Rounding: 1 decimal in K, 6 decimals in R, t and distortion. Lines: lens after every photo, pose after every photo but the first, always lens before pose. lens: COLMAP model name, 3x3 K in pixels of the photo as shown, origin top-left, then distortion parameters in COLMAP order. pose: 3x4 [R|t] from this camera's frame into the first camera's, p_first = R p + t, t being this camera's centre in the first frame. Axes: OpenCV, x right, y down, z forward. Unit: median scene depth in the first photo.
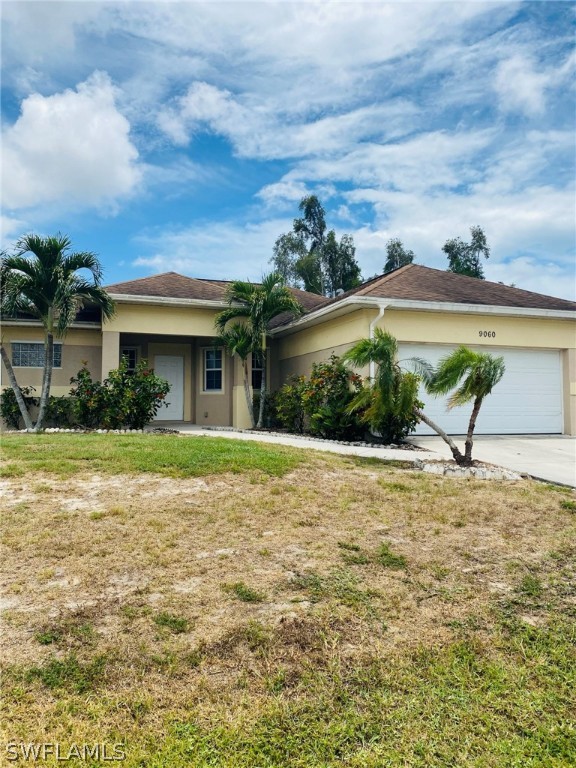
lens RADIAL K [[613.2, 0, 289.0], [0, 613.2, 379.0], [0, 0, 1]] dist [0.061925, -0.009759]
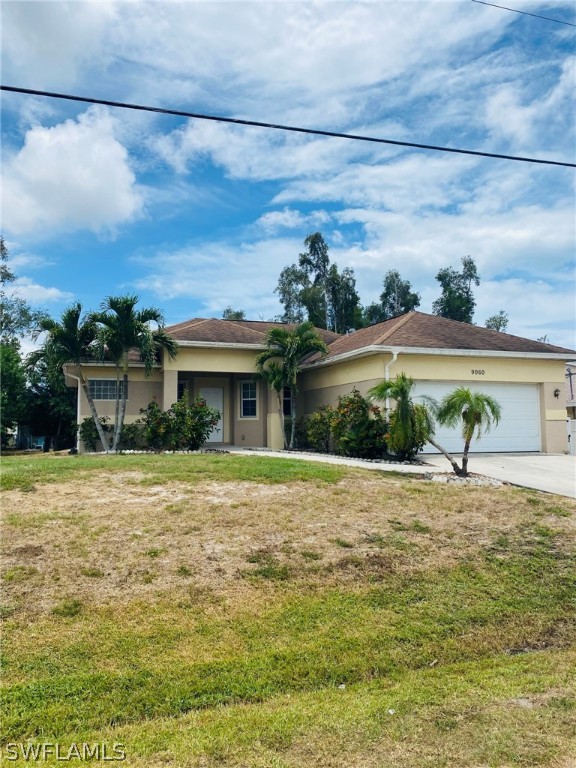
lens RADIAL K [[613.2, 0, 287.3], [0, 613.2, 367.9], [0, 0, 1]] dist [0.061925, -0.009759]
pose [[0.999945, -0.007140, 0.007639, -0.080210], [0.007493, 0.998856, -0.047233, -0.026733], [-0.007293, 0.047288, 0.998855, -0.270226]]
